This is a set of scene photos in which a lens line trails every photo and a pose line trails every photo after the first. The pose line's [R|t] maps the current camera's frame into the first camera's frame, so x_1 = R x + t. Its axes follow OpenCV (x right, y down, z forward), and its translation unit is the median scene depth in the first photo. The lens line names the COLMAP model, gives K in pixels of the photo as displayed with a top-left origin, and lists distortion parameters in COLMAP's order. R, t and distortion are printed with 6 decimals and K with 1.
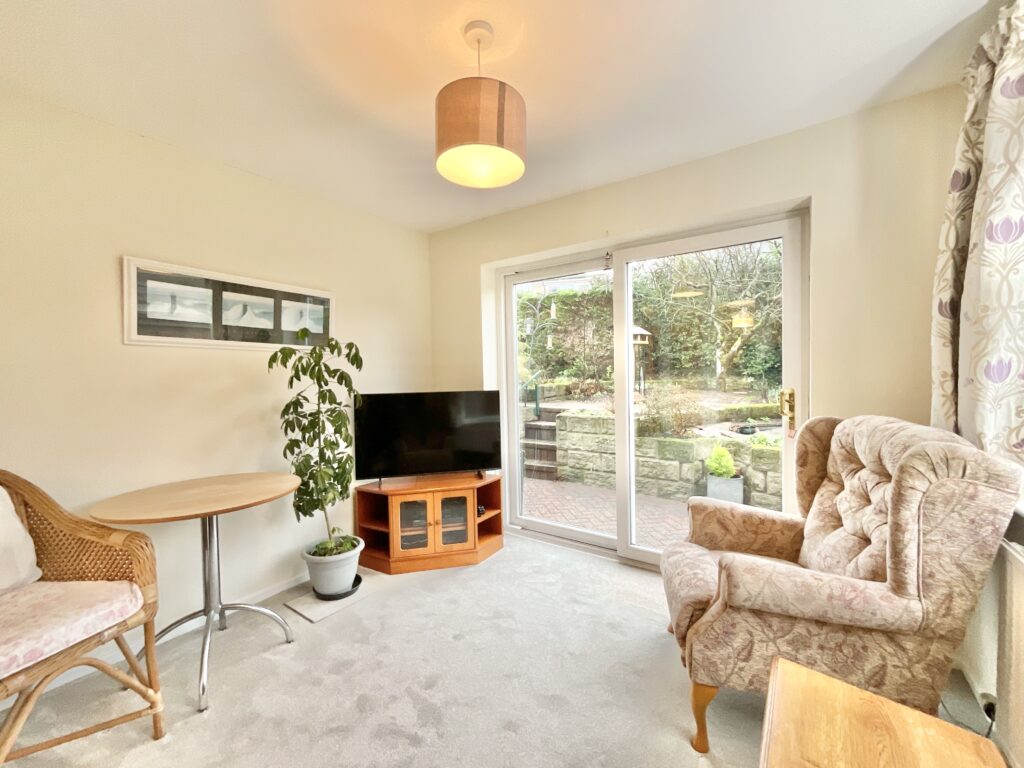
lens RADIAL K [[415.4, 0, 514.0], [0, 415.4, 387.5], [0, 0, 1]] dist [-0.001076, -0.000361]
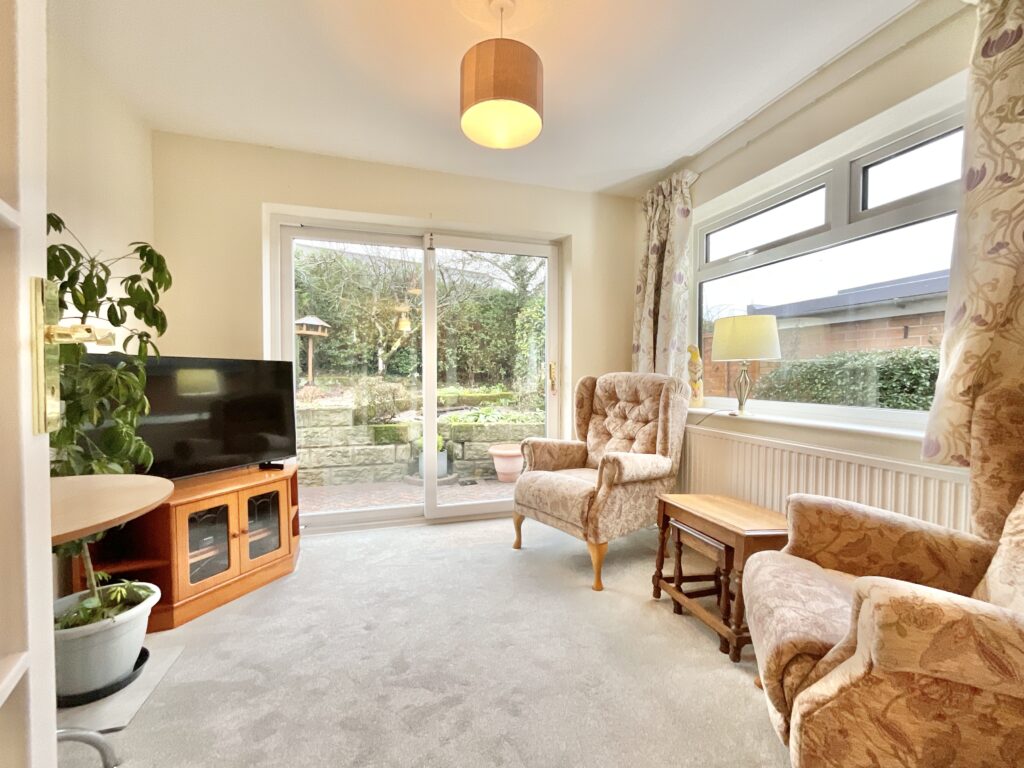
lens RADIAL K [[419.8, 0, 512.0], [0, 419.8, 384.0], [0, 0, 1]] dist [0.000857, -0.000673]
pose [[0.621304, 0.002683, 0.783565, -0.476660], [0.019108, 0.999645, -0.018574, 0.087153], [-0.783337, 0.026513, 0.621032, 0.159204]]
